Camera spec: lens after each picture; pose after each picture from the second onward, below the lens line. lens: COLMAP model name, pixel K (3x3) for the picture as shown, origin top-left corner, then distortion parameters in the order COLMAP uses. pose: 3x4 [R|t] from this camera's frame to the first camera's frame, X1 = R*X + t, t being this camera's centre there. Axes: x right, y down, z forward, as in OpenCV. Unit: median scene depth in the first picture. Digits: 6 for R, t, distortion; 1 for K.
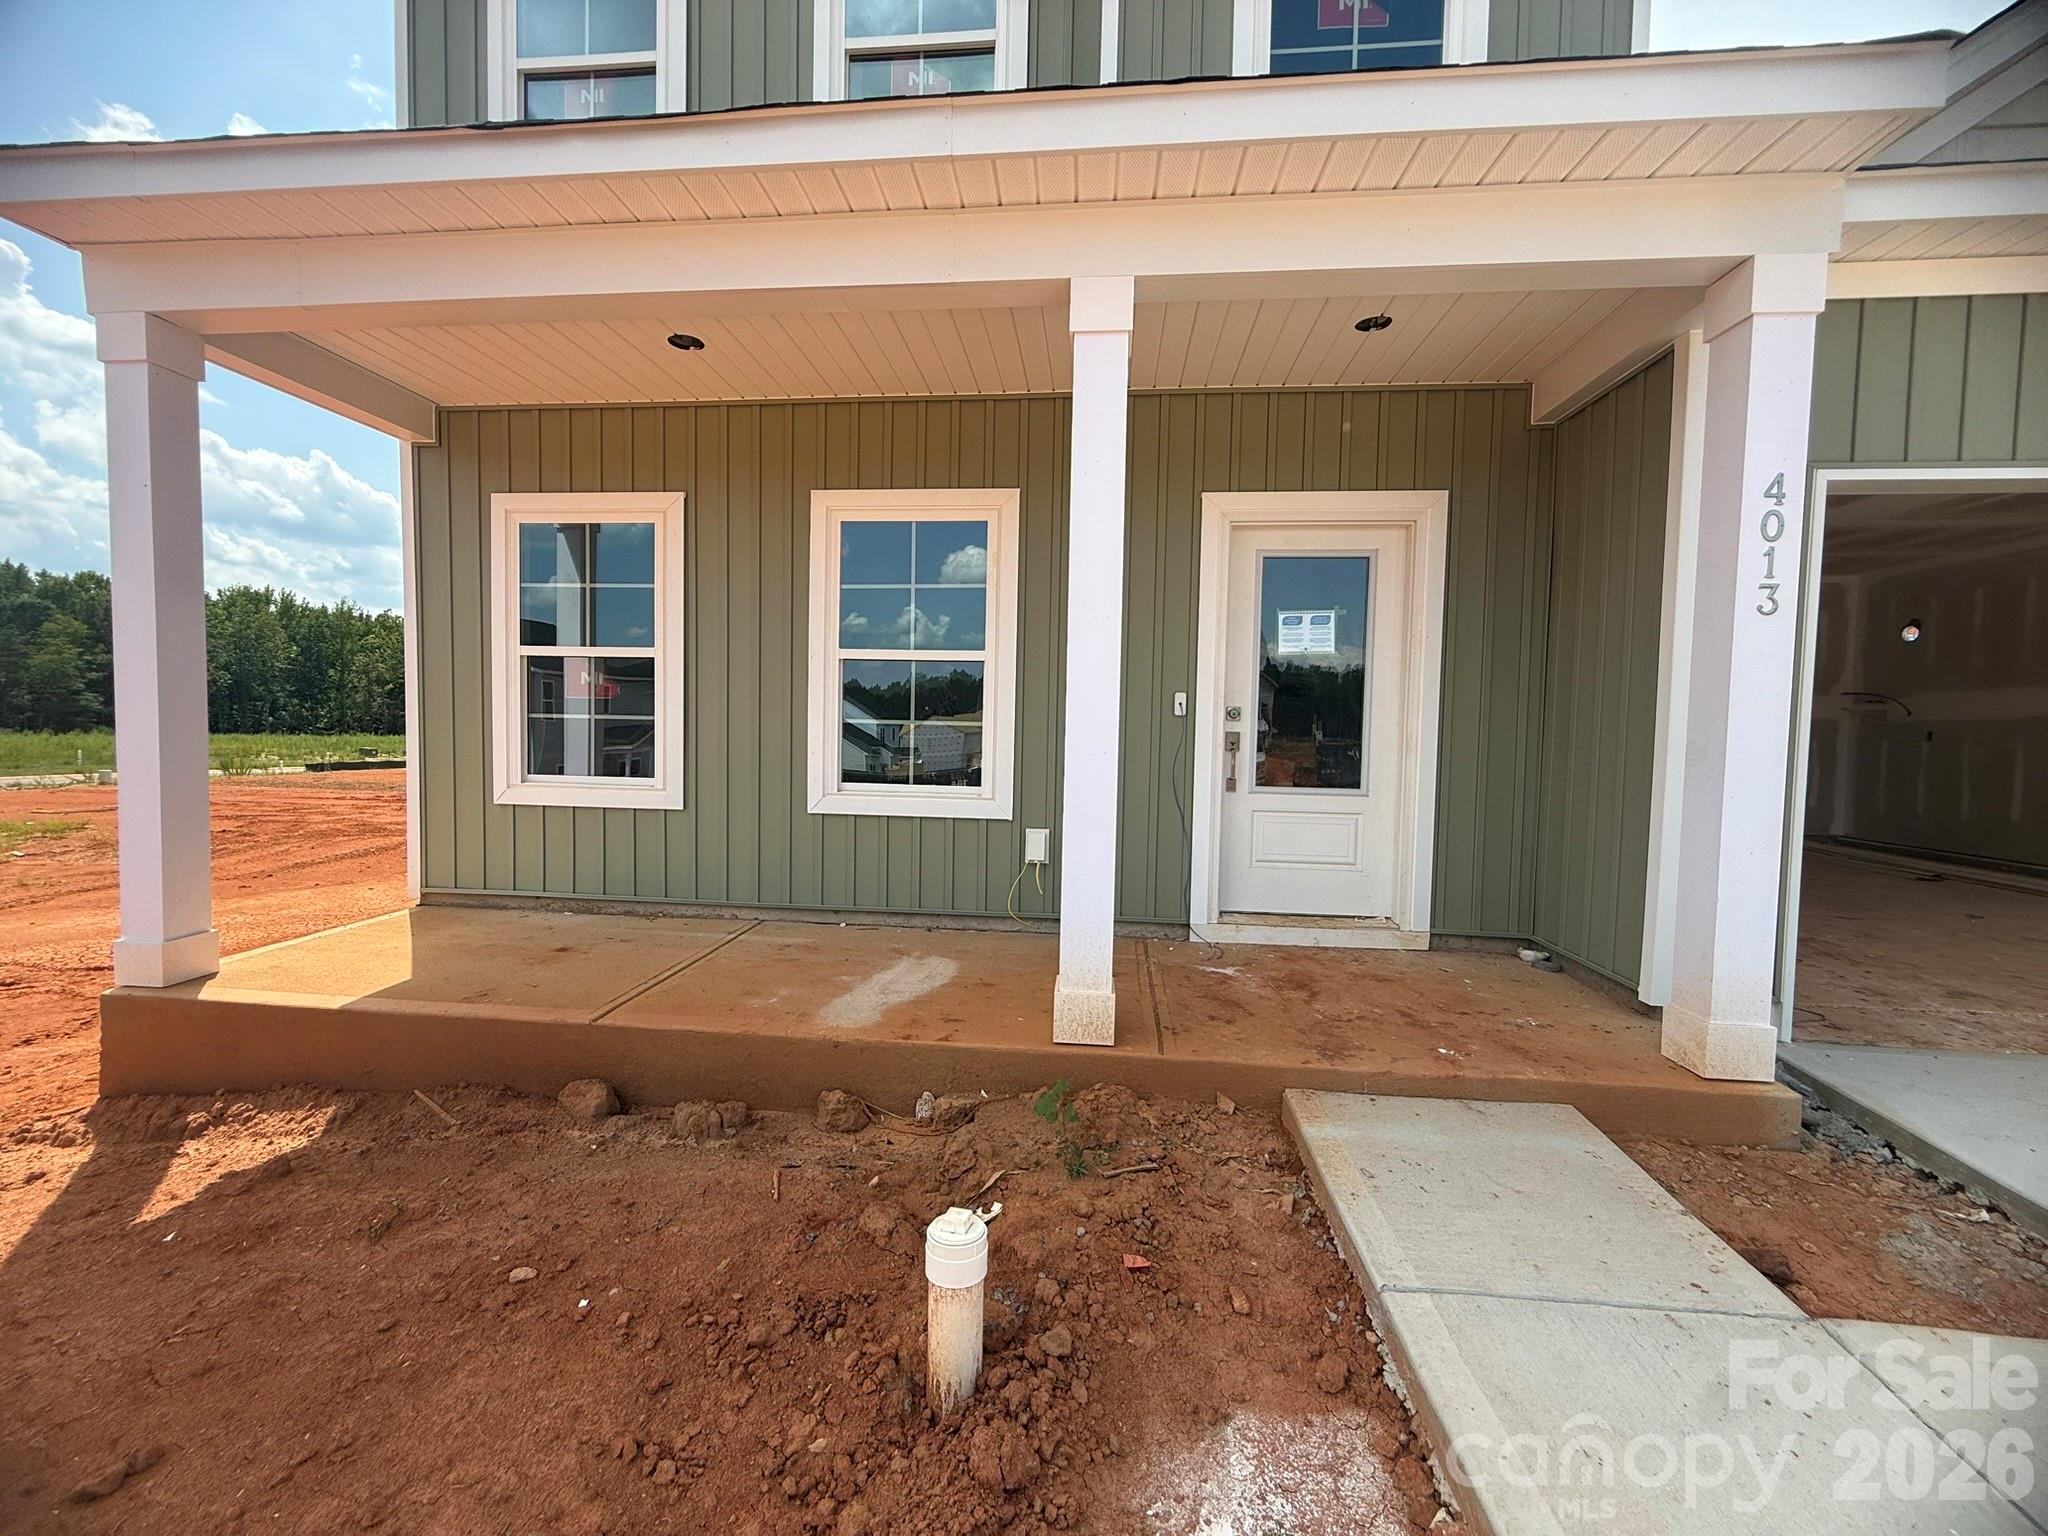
lens RADIAL K [[822.4, 0, 1017.9], [0, 822.4, 767.5], [0, 0, 1]] dist [0.003680, 0.001010]
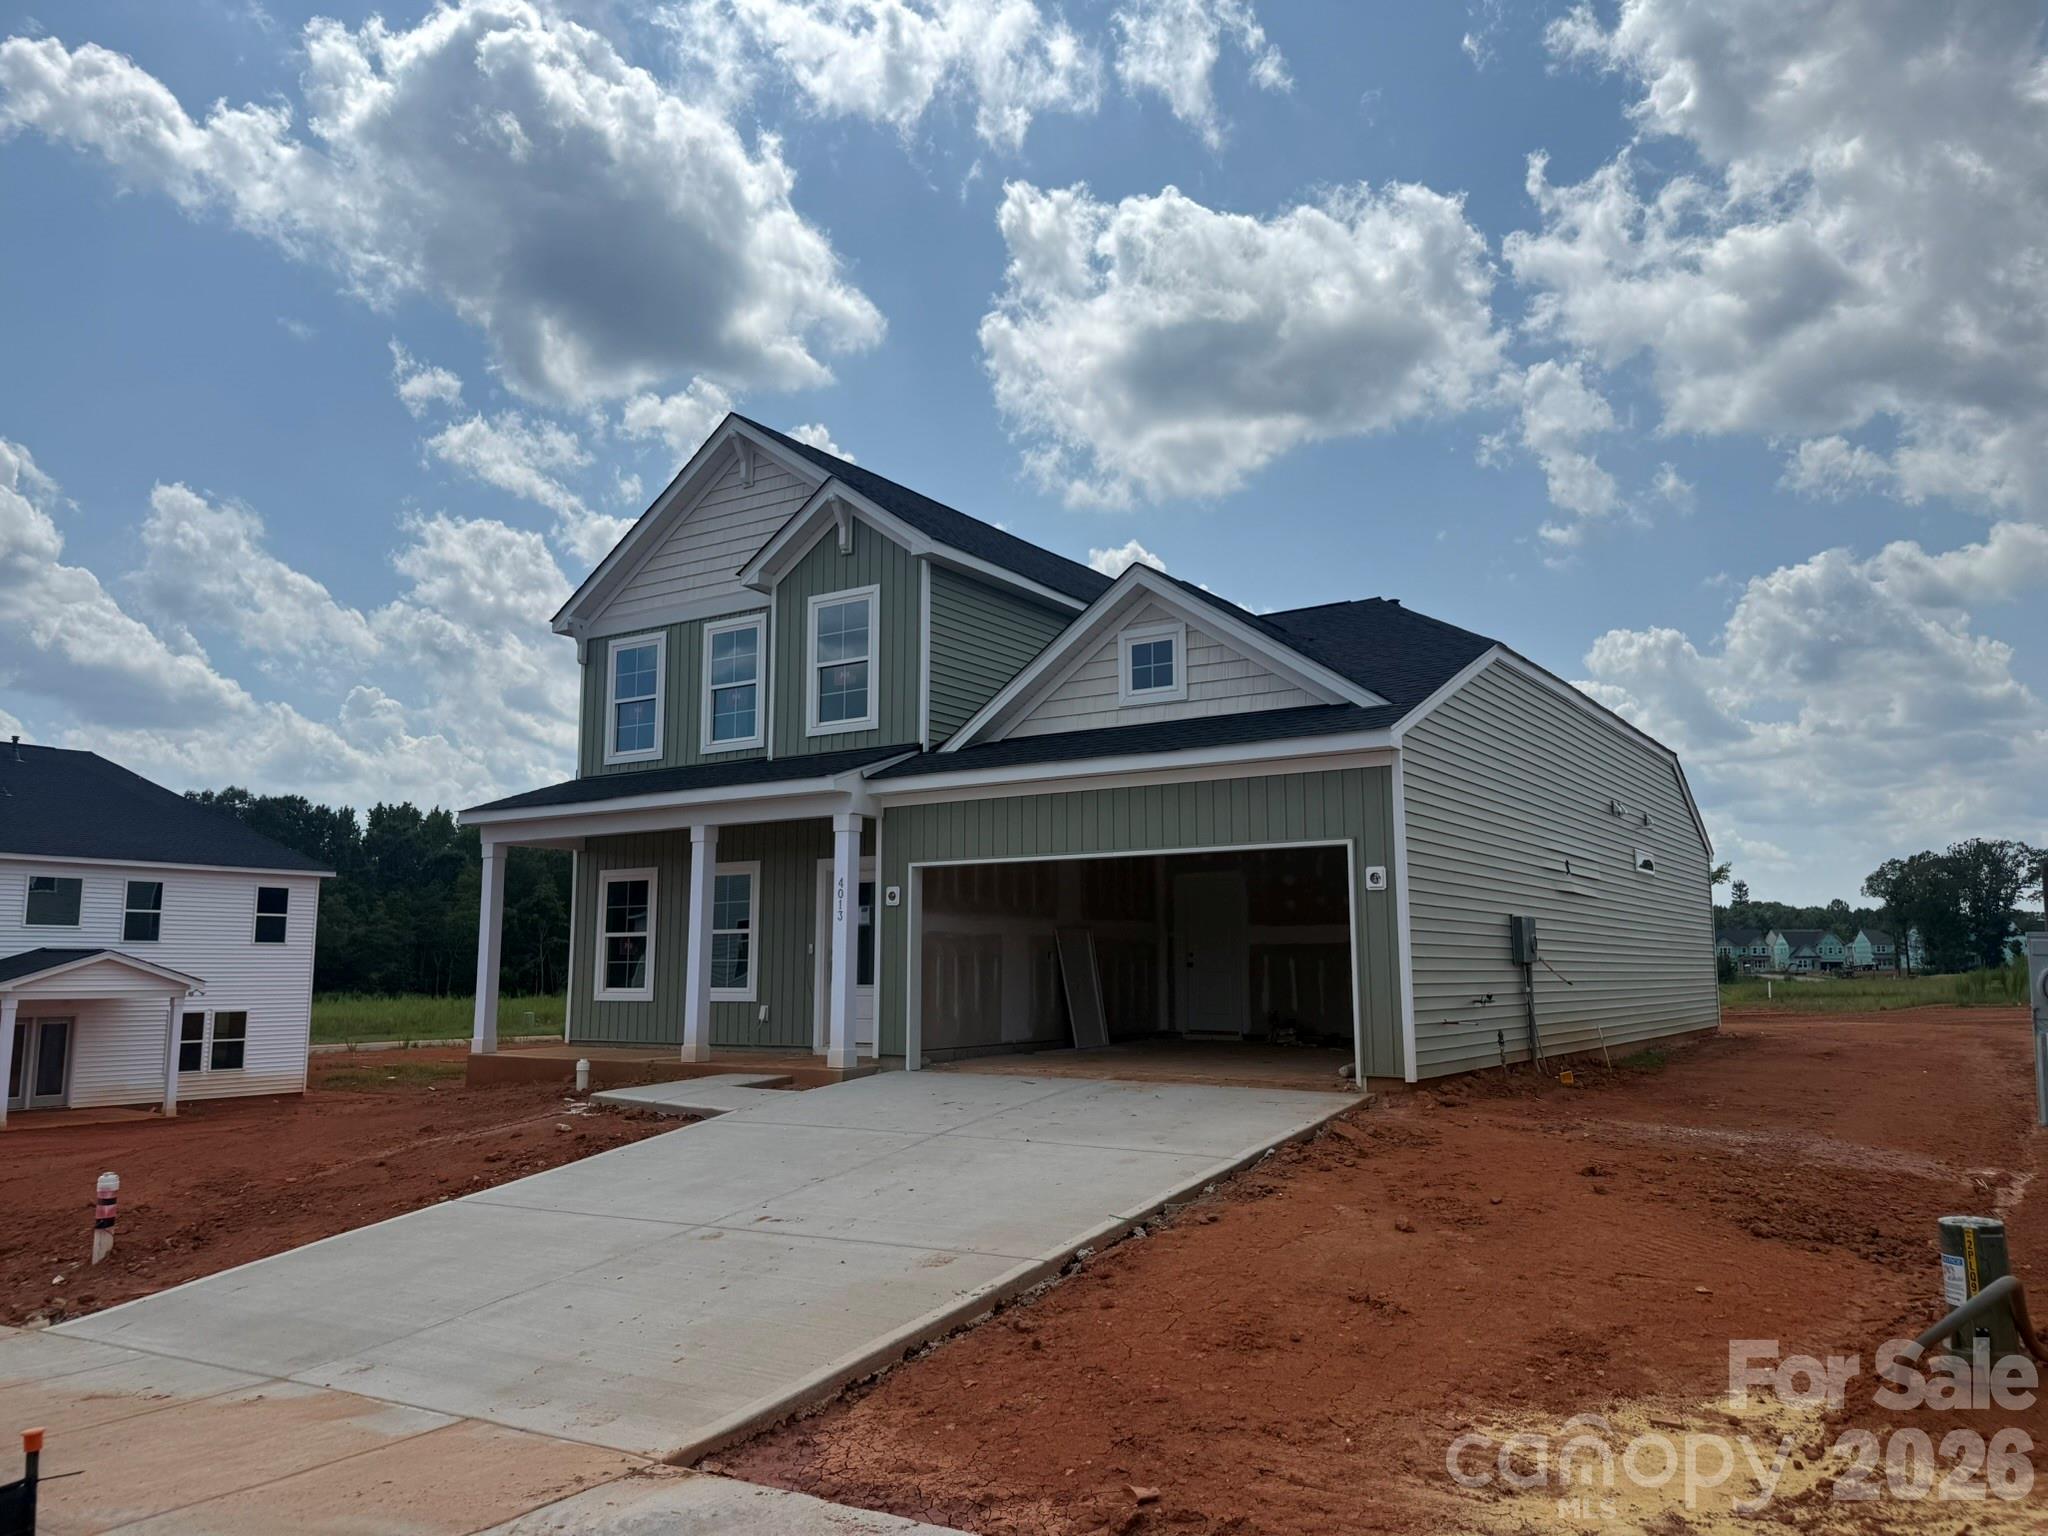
lens RADIAL K [[1450.5, 0, 1026.9], [0, 1450.5, 765.8], [0, 0, 1]] dist [0.004729, 0.000494]
pose [[0.882204, -0.087299, -0.462704, 2.498790], [-0.001863, 0.982008, -0.188828, 0.172737], [0.470863, 0.167447, 0.866169, -2.179194]]
